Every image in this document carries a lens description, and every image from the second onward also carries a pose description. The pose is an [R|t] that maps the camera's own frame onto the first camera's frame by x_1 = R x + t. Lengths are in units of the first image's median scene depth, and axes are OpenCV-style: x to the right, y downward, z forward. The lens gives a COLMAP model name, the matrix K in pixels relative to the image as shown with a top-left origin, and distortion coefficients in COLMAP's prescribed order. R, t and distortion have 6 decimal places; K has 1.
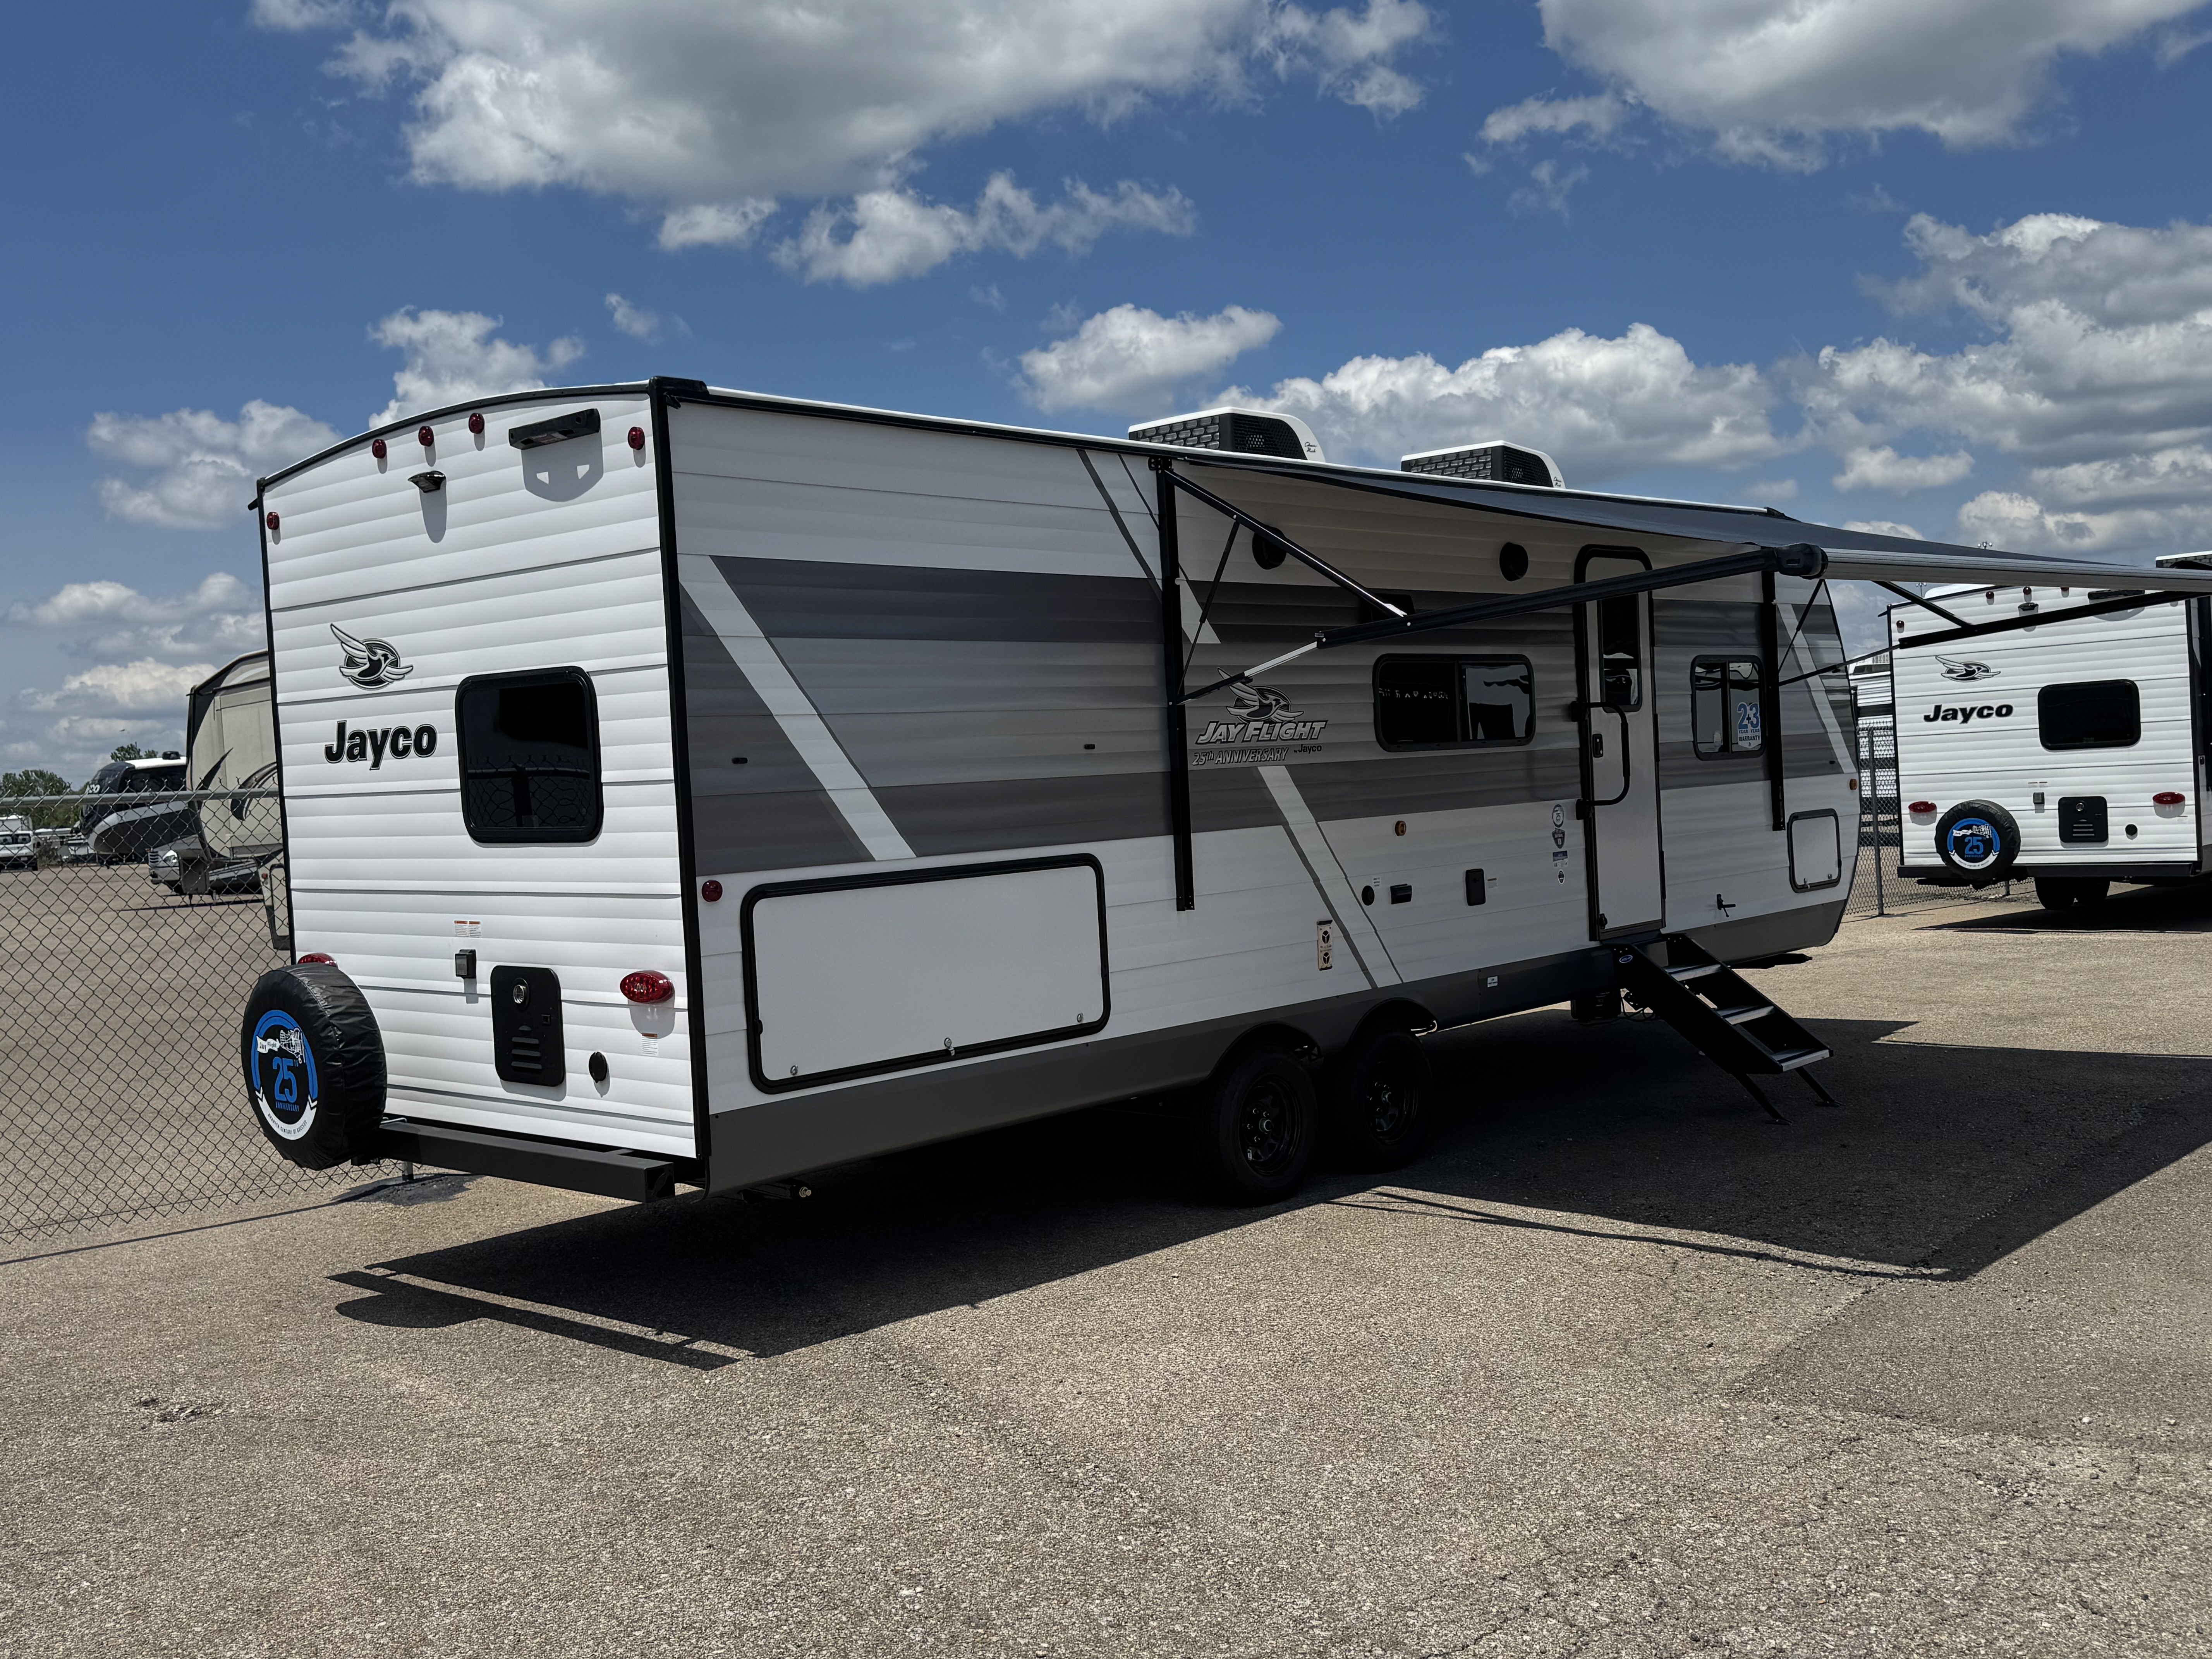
lens RADIAL K [[2110.1, 0, 1108.2], [0, 2110.1, 855.9], [0, 0, 1]] dist [0.152559, -0.283839]
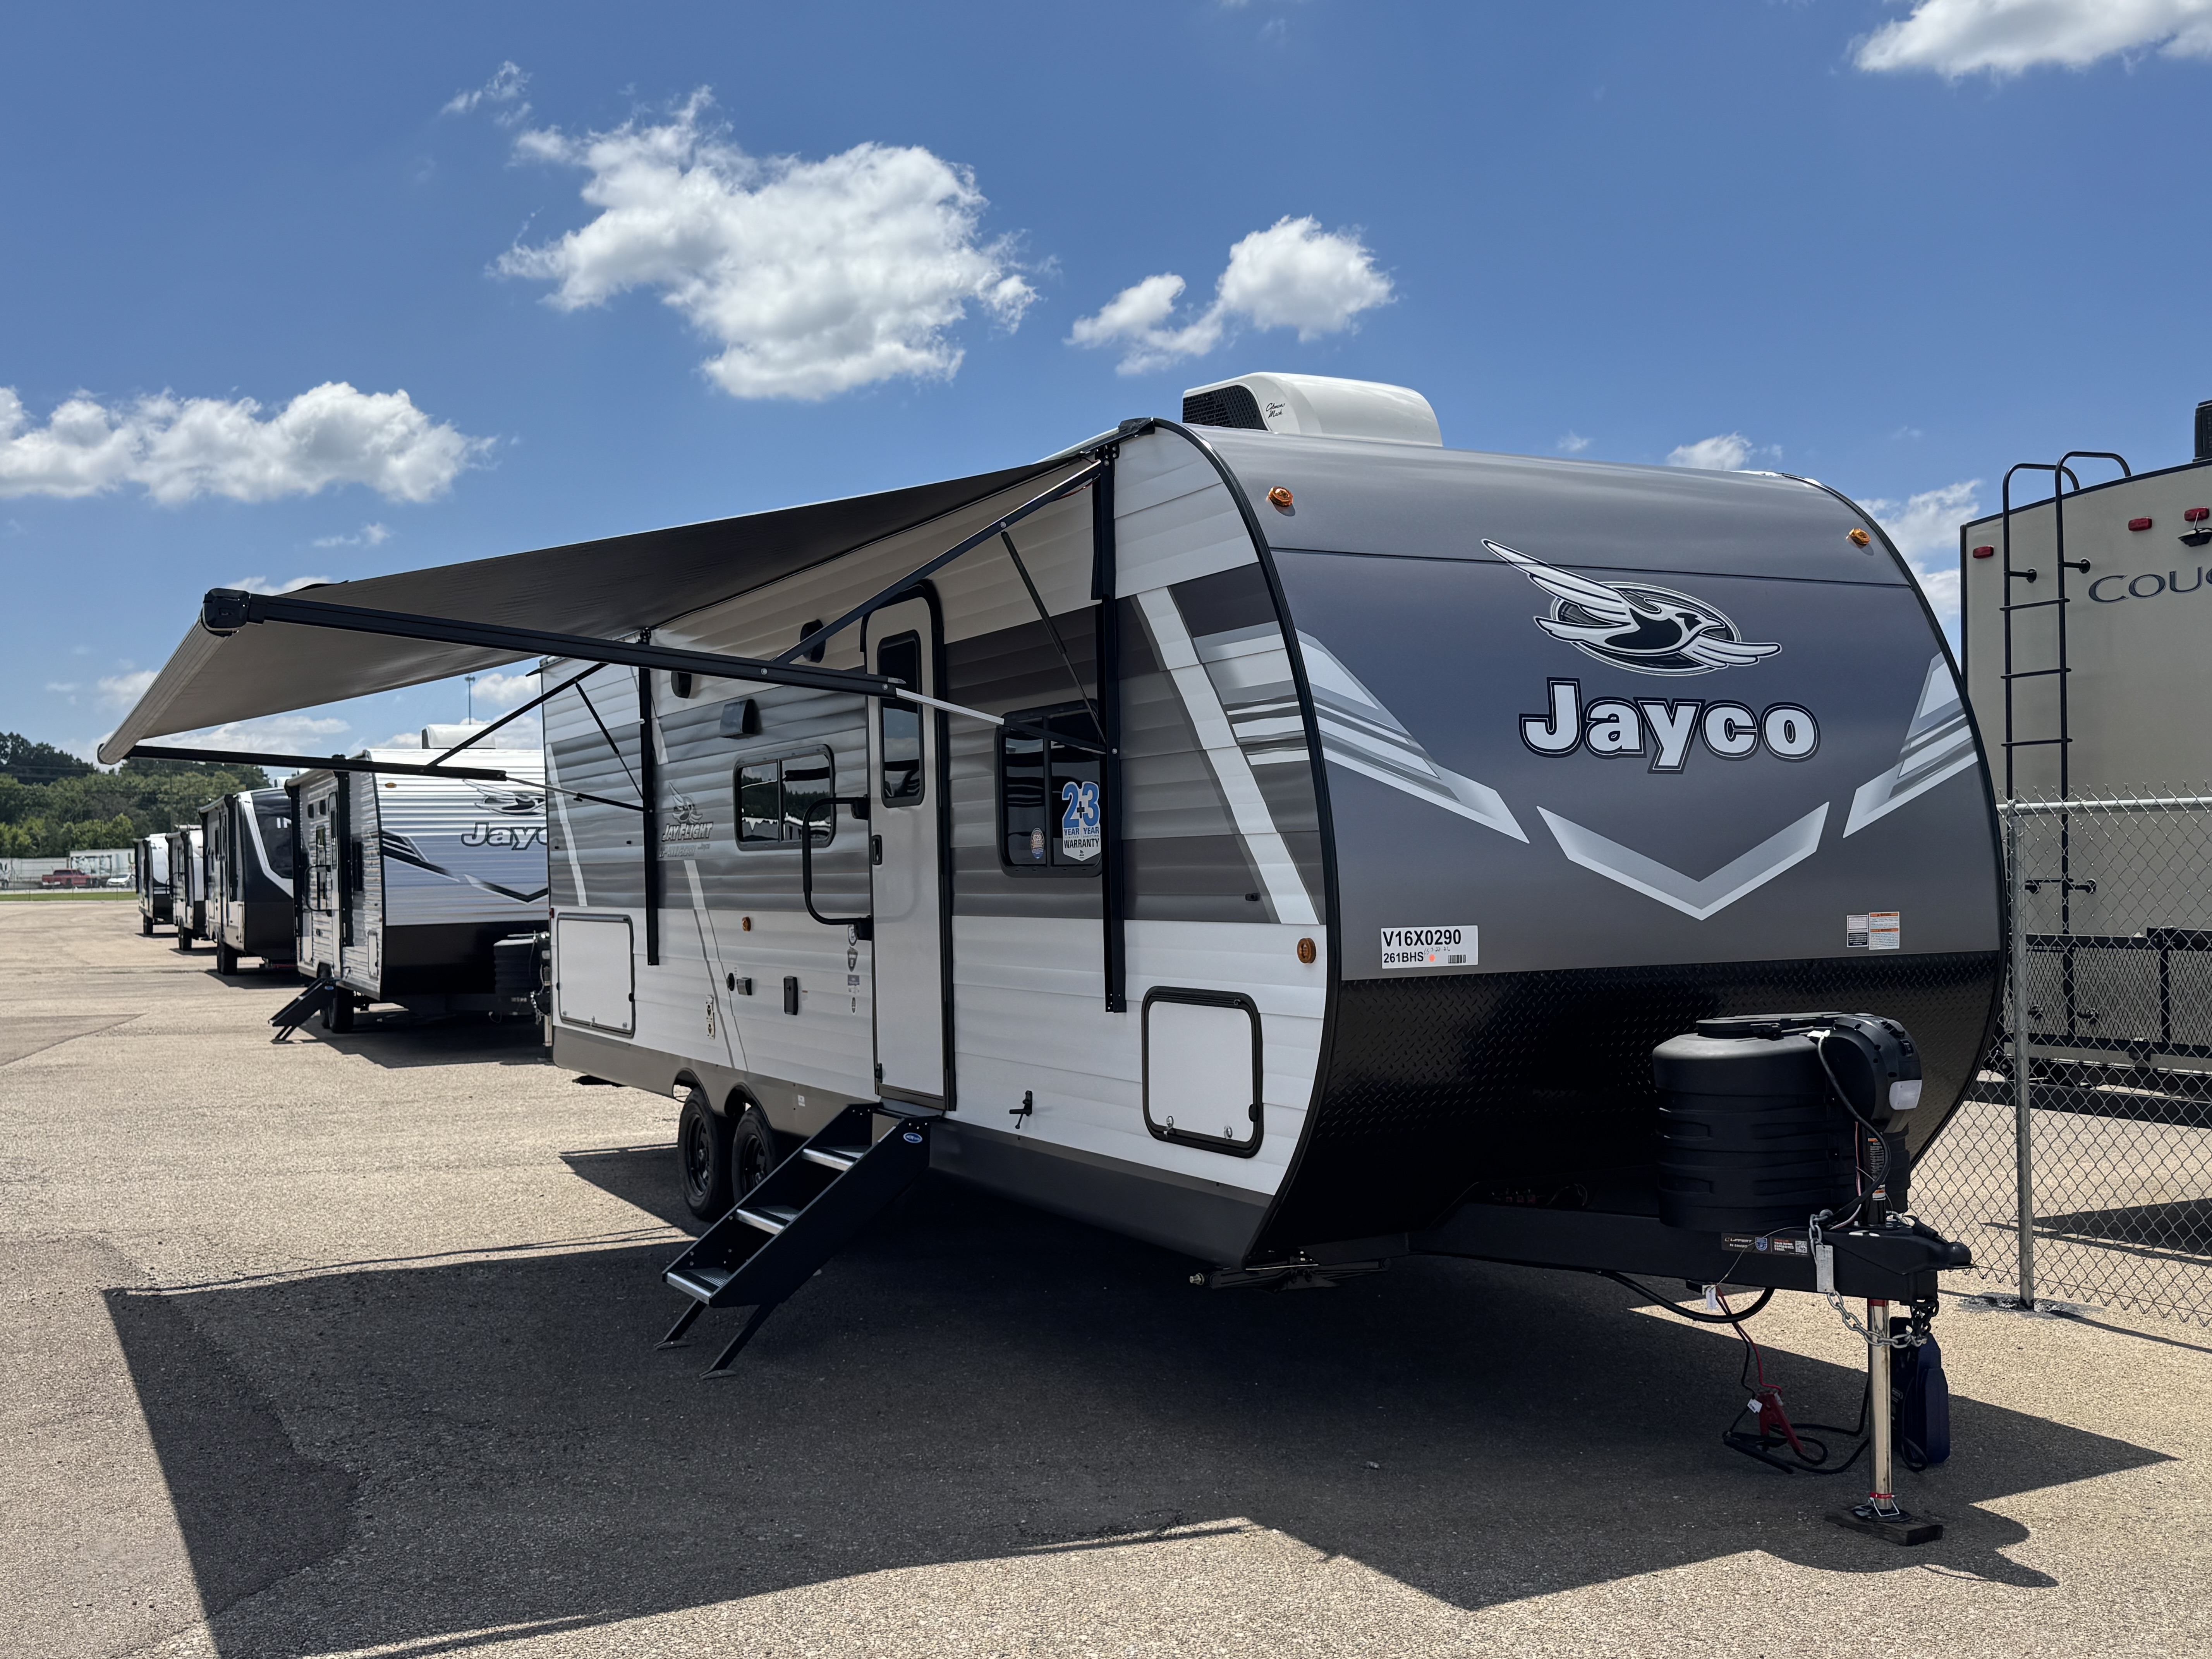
lens RADIAL K [[2110.1, 0, 1108.2], [0, 2110.1, 855.9], [0, 0, 1]] dist [0.152559, -0.283839]
pose [[-0.344478, 0.056066, -0.937119, 0.890854], [0.002979, 0.998275, 0.058630, -0.090671], [0.938790, 0.017406, -0.344051, 1.288864]]
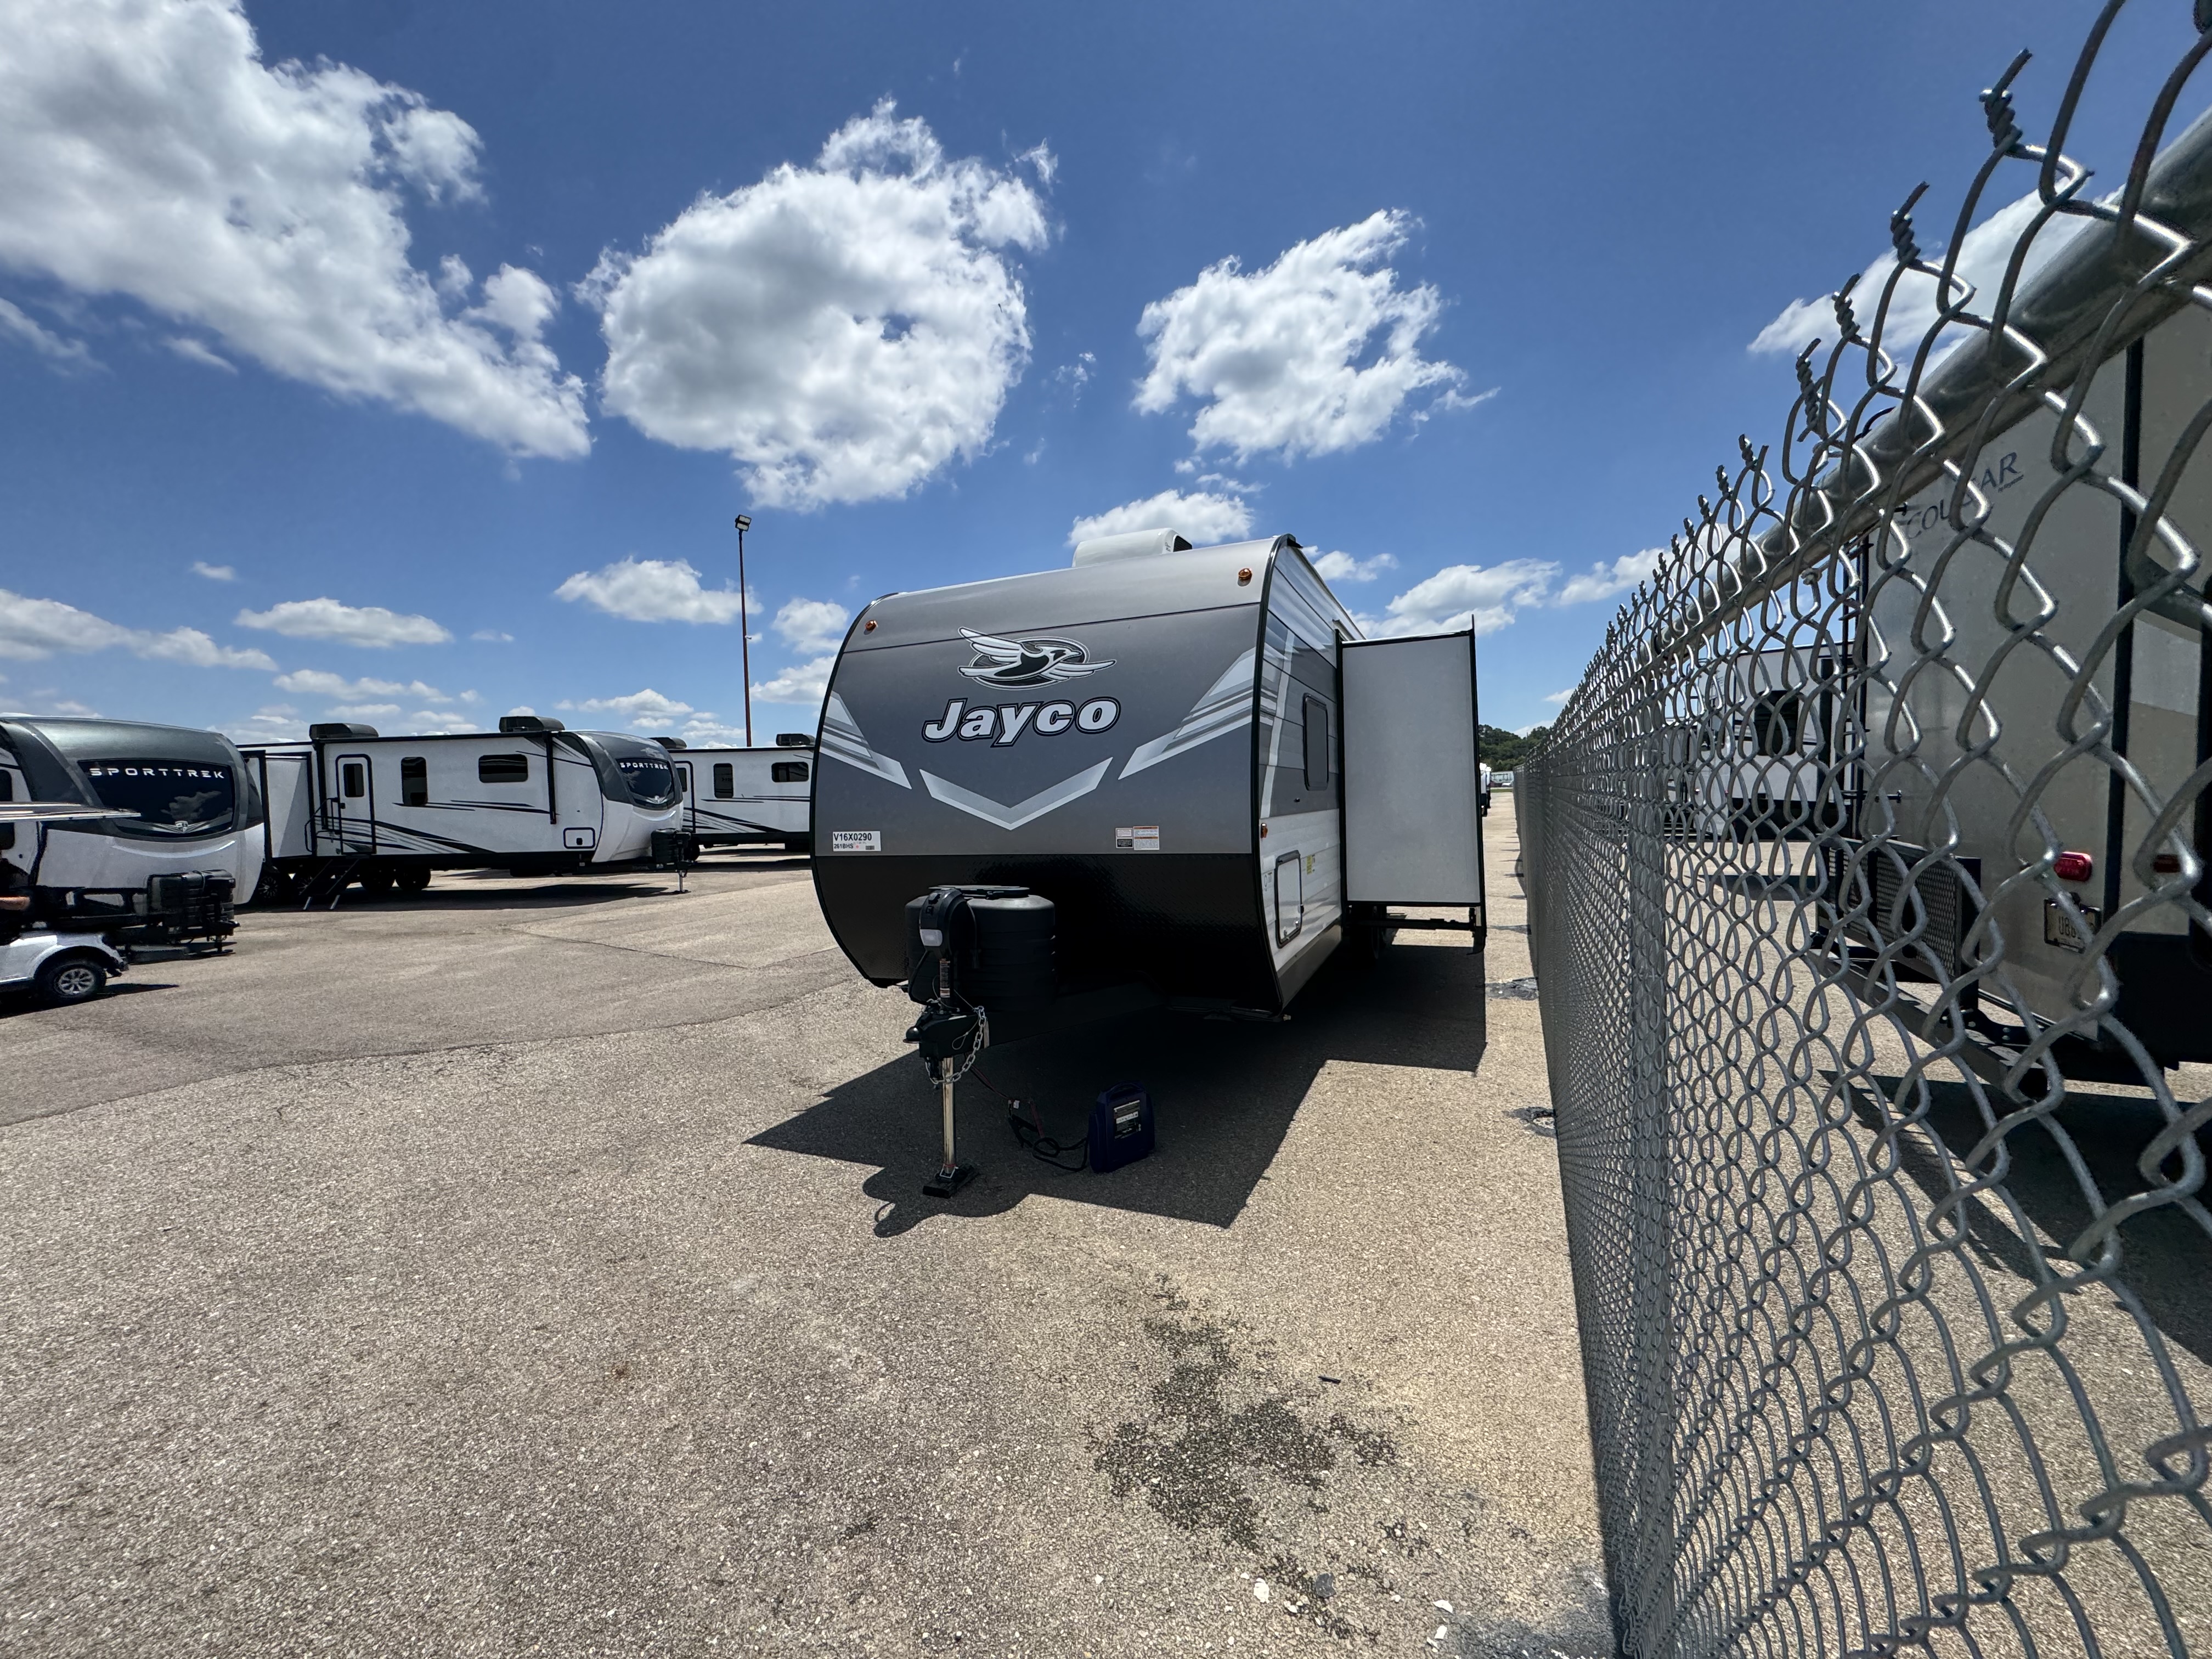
lens RADIAL K [[887.8, 0, 1106.0], [0, 887.8, 829.5], [0, 0, 1]] dist [0.000197, -0.000417]
pose [[-0.945566, 0.098406, -0.310196, 0.404166], [0.074486, 0.993326, 0.088067, -0.073702], [0.316792, 0.060168, -0.946585, 1.640265]]
